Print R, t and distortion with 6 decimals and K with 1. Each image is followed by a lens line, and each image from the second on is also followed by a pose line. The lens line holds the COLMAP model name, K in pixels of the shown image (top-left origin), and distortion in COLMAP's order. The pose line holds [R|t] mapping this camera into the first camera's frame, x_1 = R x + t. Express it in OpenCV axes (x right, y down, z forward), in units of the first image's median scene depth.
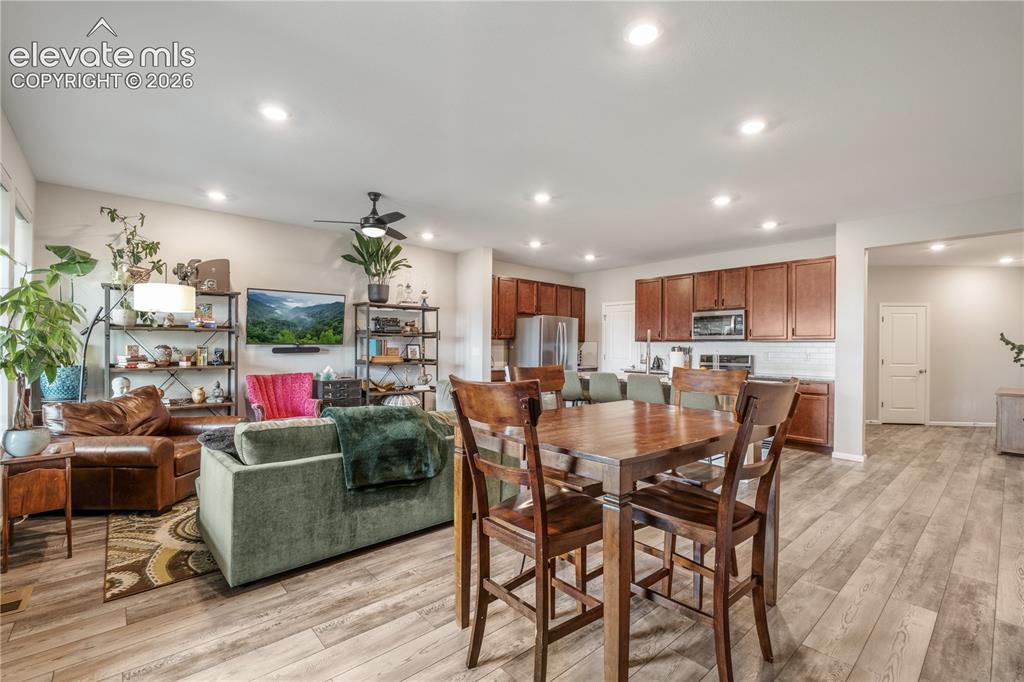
lens RADIAL K [[448.6, 0, 508.3], [0, 448.6, 345.0], [0, 0, 1]] dist [-0.003493, 0.000901]
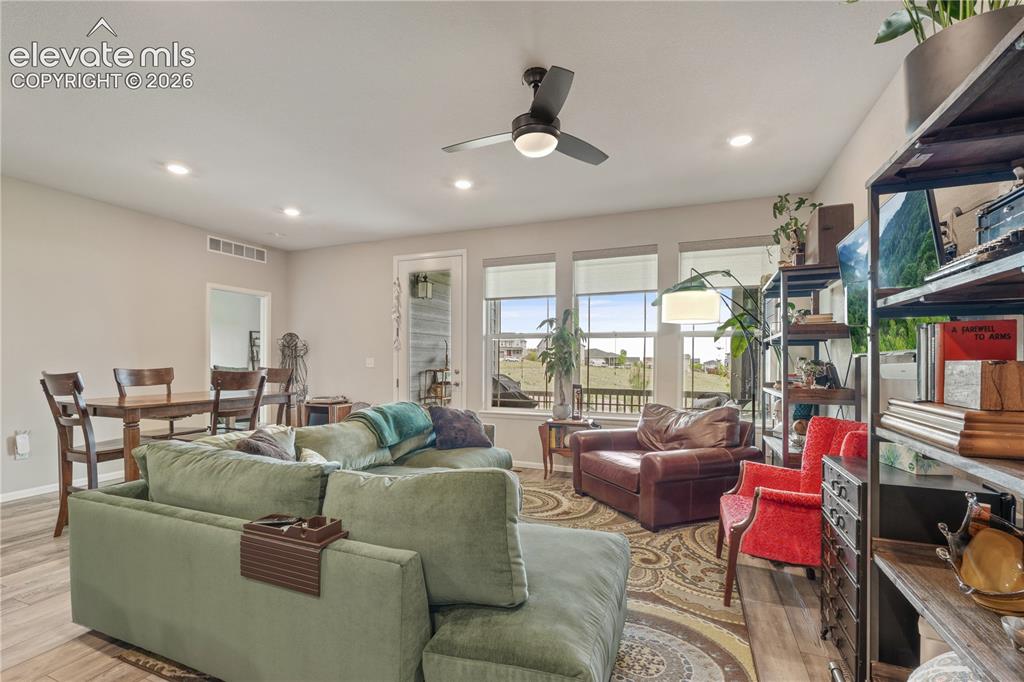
lens RADIAL K [[448.6, 0, 516.6], [0, 448.6, 370.9], [0, 0, 1]] dist [-0.003493, 0.000901]
pose [[-0.892305, -0.003361, -0.451421, -0.031746], [-0.011765, 0.999806, 0.015811, 0.009273], [0.451280, 0.019419, -0.892171, 1.074071]]
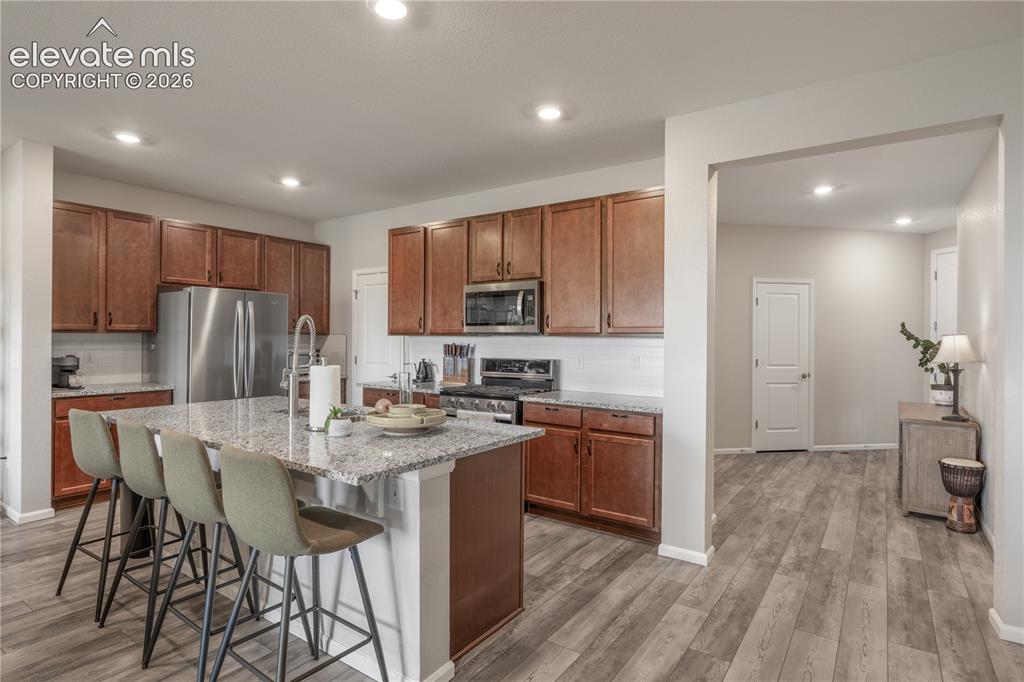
lens RADIAL K [[536.8, 0, 509.6], [0, 536.8, 334.6], [0, 0, 1]] dist [0.002586, 0.000740]
pose [[0.972231, -0.003812, 0.233992, 0.344481], [0.002948, 0.999987, 0.004040, -0.013778], [-0.234005, -0.003238, 0.972230, 0.359094]]
